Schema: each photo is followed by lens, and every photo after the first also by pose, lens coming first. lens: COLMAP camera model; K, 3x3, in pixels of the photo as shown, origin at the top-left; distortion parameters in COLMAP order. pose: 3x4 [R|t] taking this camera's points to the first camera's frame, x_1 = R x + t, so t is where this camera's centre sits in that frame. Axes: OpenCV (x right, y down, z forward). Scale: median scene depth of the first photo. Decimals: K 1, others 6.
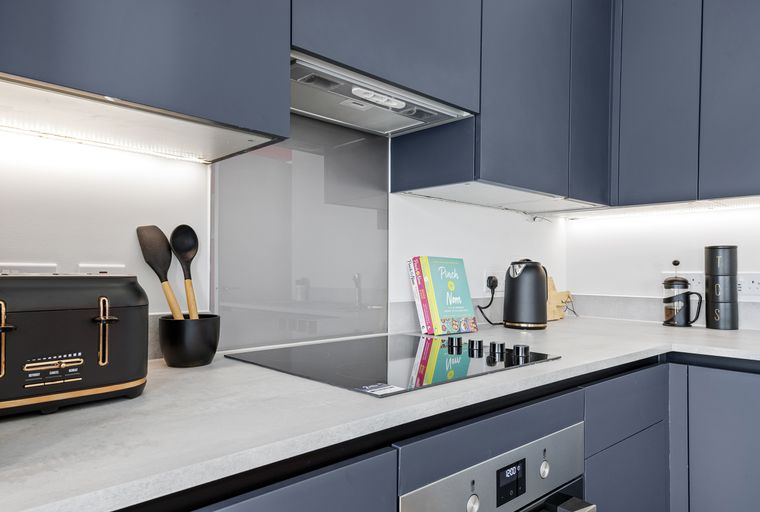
lens RADIAL K [[511.6, 0, 380.0], [0, 511.6, 256.0], [0, 0, 1]] dist [0.079079, 0.000588]
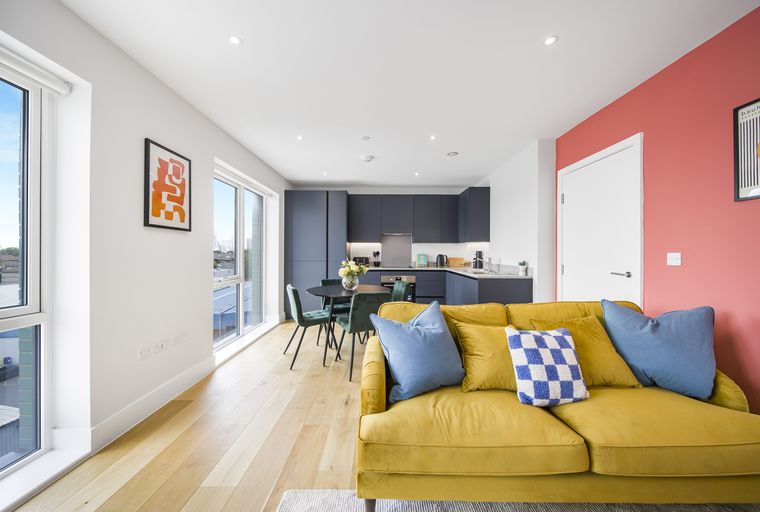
lens RADIAL K [[263.9, 0, 380.0], [0, 263.9, 256.0], [0, 0, 1]] dist [0.000181, -0.000005]
pose [[0.746812, -0.002042, -0.665032, 1.764448], [0.025893, 0.999326, 0.026008, -0.065003], [0.664531, -0.036643, 0.746362, -1.548904]]
